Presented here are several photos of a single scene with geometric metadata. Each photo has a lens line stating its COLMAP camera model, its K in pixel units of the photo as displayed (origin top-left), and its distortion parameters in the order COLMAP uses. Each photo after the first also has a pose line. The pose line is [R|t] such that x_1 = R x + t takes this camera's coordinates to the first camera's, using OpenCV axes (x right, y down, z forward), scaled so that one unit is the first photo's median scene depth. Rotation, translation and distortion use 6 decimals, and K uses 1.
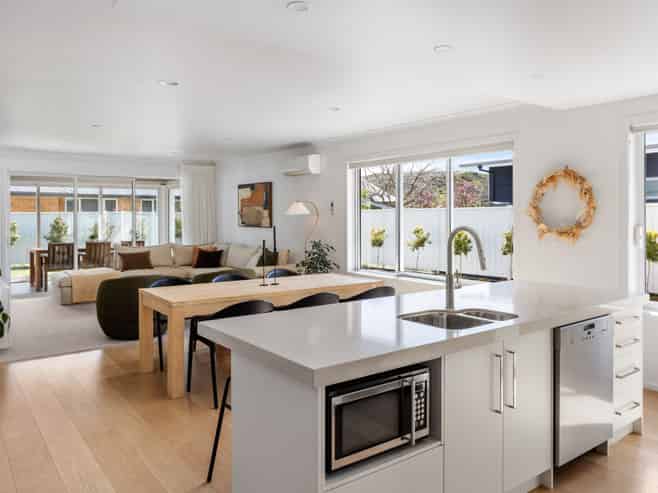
lens RADIAL K [[503.8, 0, 326.5], [0, 503.8, 220.1], [0, 0, 1]] dist [0.007452, 0.002109]
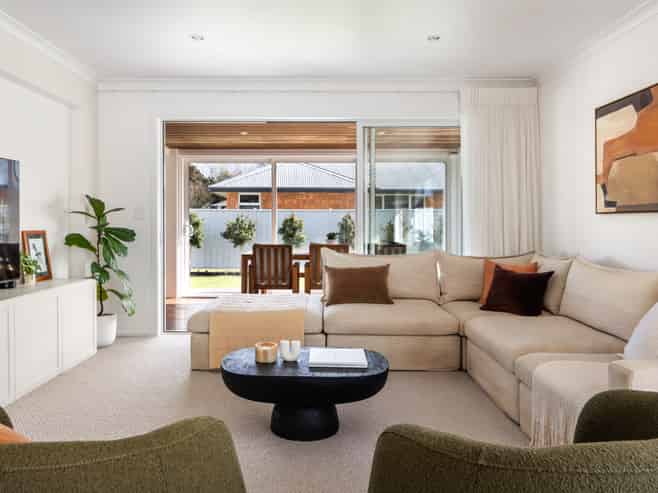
lens RADIAL K [[503.8, 0, 326.5], [0, 503.8, 220.1], [0, 0, 1]] dist [0.007452, 0.002109]
pose [[0.798172, 0.001690, -0.602428, -0.104767], [-0.011577, 0.999854, -0.012533, 0.024241], [0.602319, 0.016978, 0.798075, 0.556386]]
